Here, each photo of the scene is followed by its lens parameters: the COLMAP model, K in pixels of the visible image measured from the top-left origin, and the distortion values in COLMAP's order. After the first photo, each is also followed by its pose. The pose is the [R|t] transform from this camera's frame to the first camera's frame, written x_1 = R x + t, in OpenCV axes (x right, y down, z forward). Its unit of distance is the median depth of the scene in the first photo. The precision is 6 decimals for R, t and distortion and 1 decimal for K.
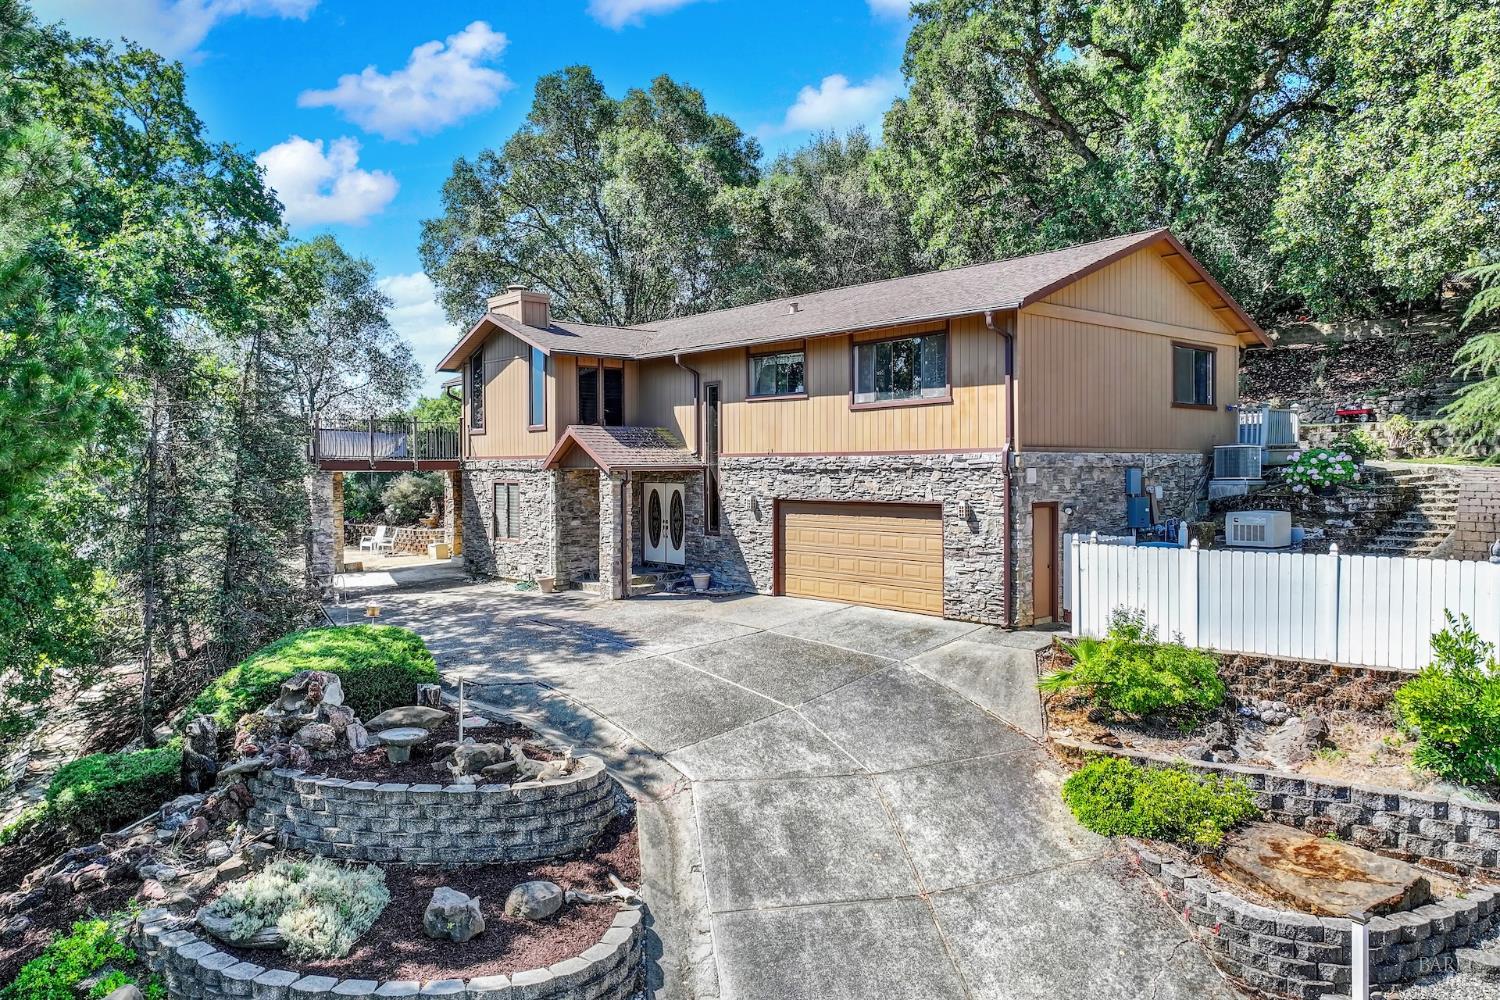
lens RADIAL K [[1054.1, 0, 746.2], [0, 1054.1, 492.7], [0, 0, 1]] dist [0.005079, 0.008860]
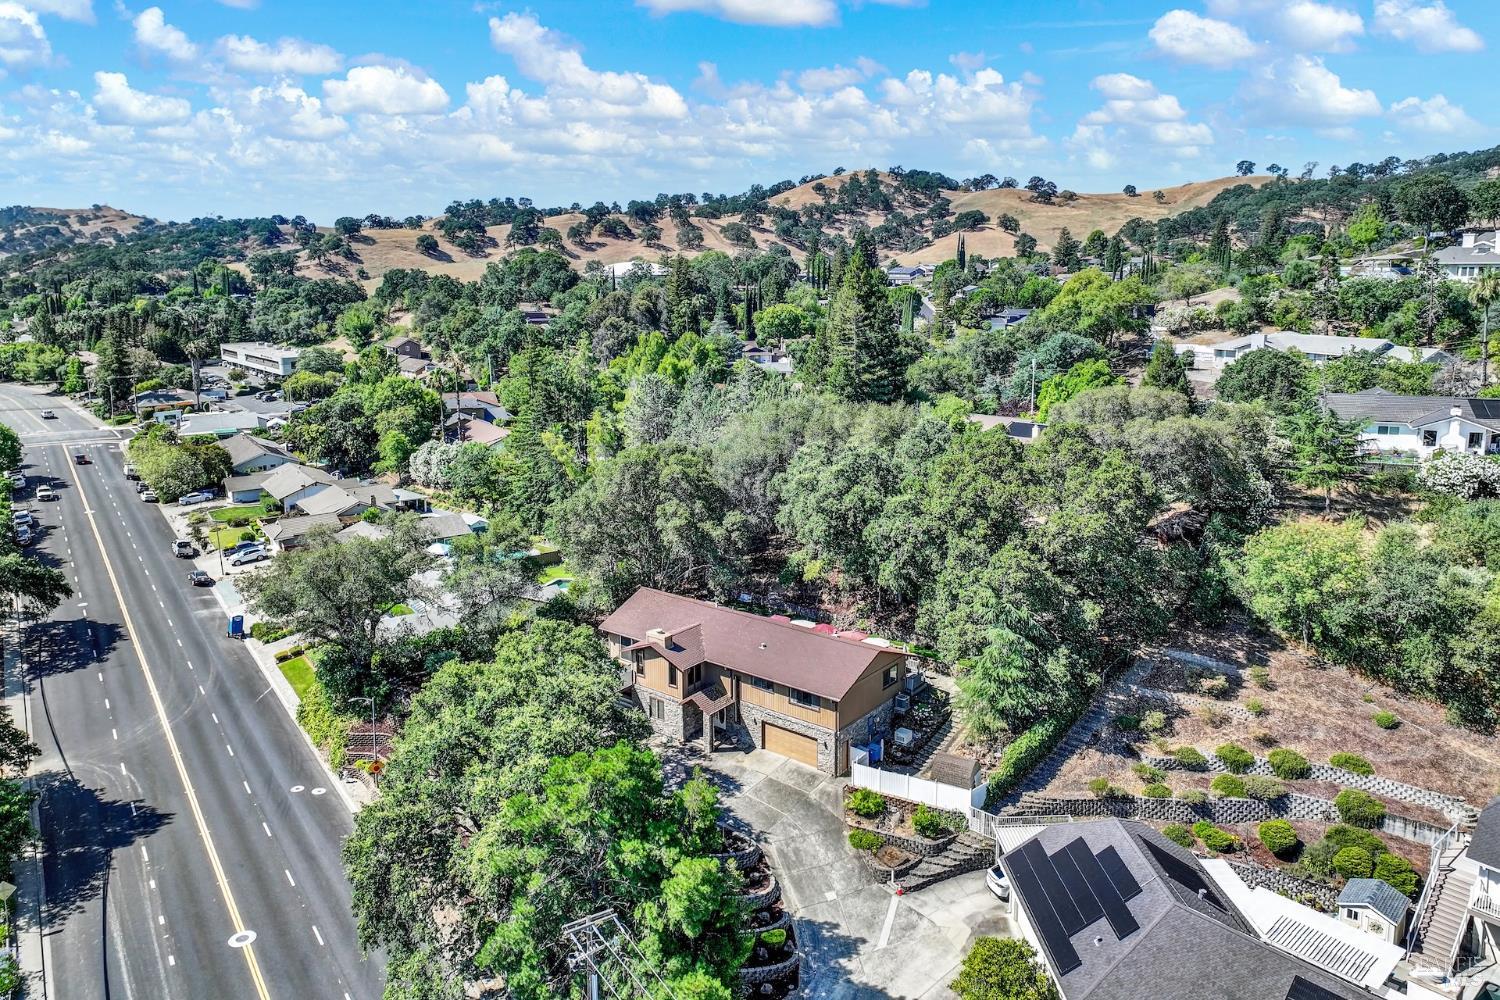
lens RADIAL K [[1054.1, 0, 750.5], [0, 1054.1, 494.7], [0, 0, 1]] dist [0.005079, 0.008860]
pose [[0.982846, -0.051433, 0.177111, -0.524123], [0.012359, 0.976536, 0.215001, -1.315459], [-0.184013, -0.209124, 0.960420, -1.847214]]
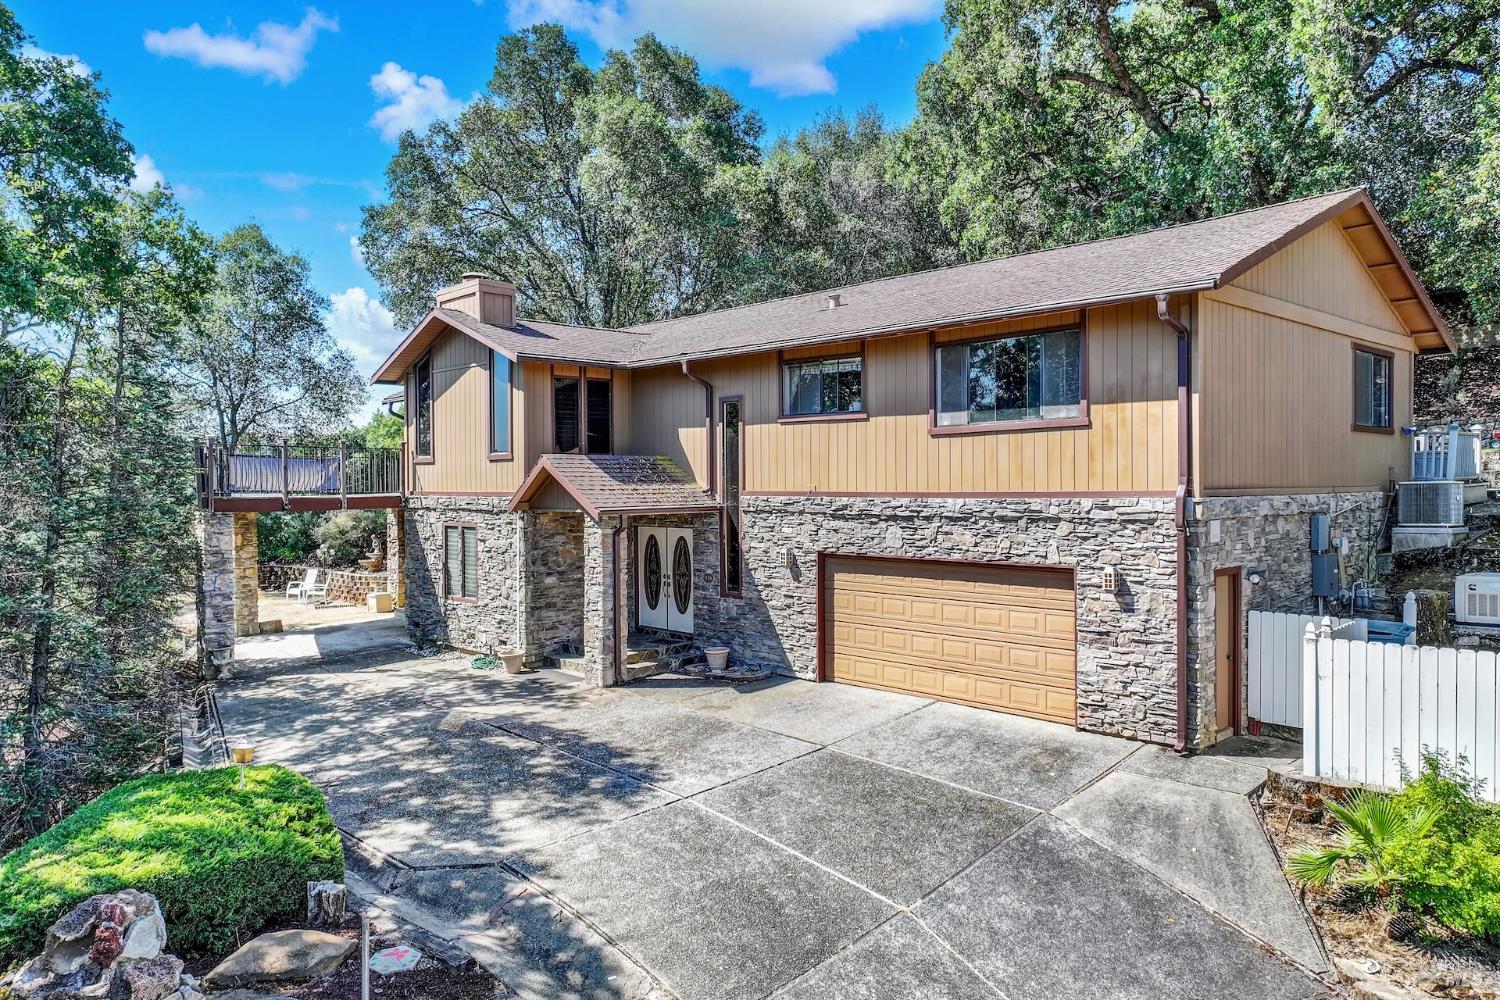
lens RADIAL K [[1054.1, 0, 749.2], [0, 1054.1, 507.5], [0, 0, 1]] dist [0.005079, 0.008860]
pose [[0.999343, -0.003260, 0.036094, -0.050189], [0.003283, 0.999994, -0.000577, -0.026089], [-0.036092, 0.000695, 0.999348, 0.251843]]
